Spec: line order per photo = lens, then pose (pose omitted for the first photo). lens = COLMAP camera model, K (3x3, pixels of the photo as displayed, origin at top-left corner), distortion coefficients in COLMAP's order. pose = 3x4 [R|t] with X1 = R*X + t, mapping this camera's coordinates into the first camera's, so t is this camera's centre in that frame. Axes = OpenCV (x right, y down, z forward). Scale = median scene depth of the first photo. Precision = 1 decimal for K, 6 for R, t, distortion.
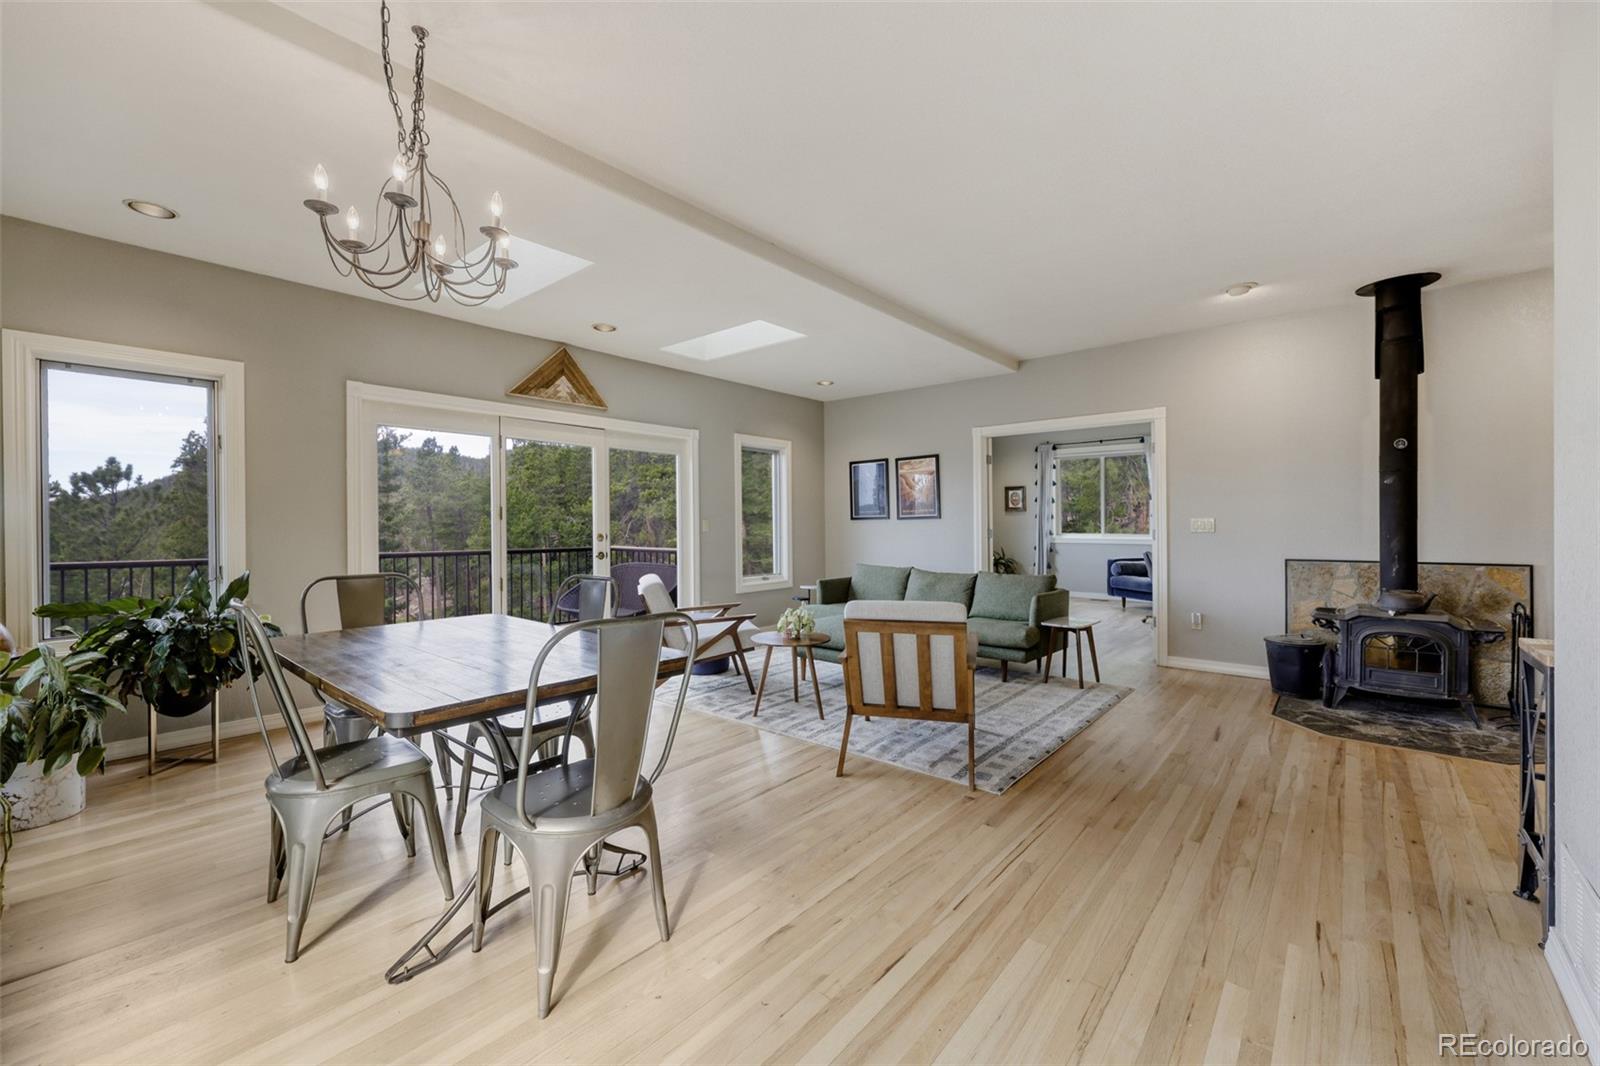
lens RADIAL K [[641.2, 0, 782.3], [0, 641.2, 524.5], [0, 0, 1]] dist [-0.002960, -0.000731]
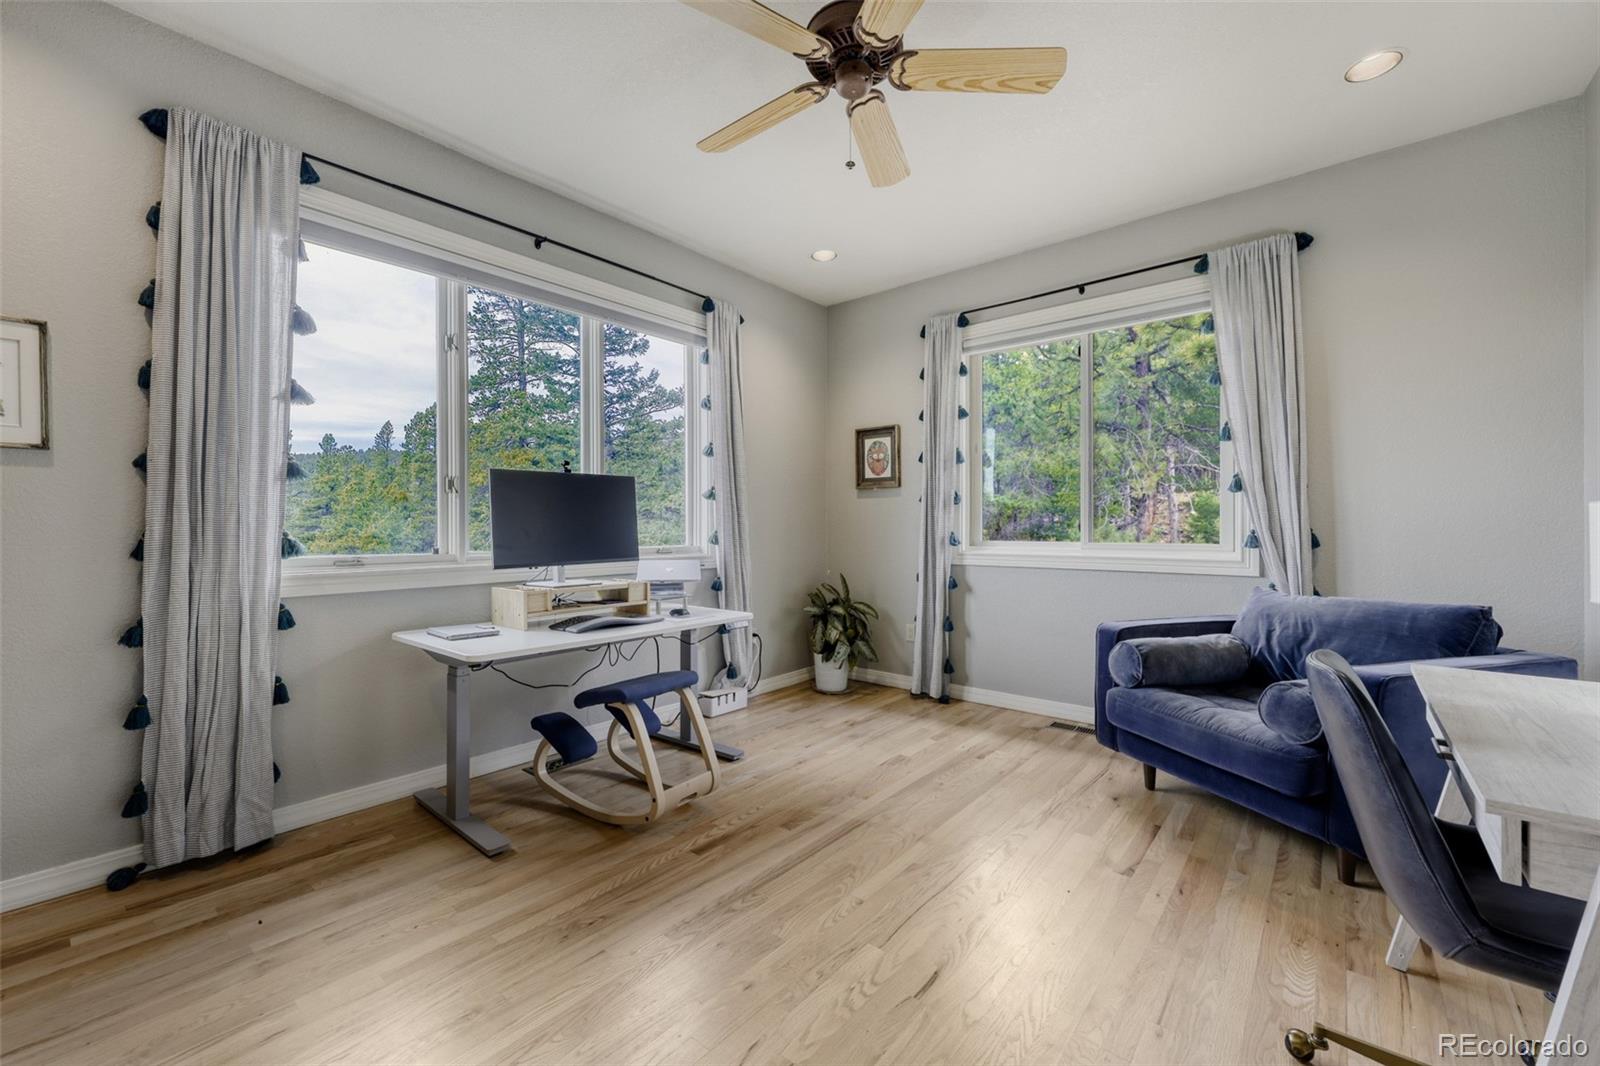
lens RADIAL K [[641.2, 0, 775.4], [0, 641.2, 530.5], [0, 0, 1]] dist [-0.002960, -0.000731]
pose [[0.999999, 0.001223, 0.000064, 0.692541], [-0.001223, 0.999988, 0.004692, 0.012637], [-0.000058, -0.004692, 0.999989, 1.358519]]
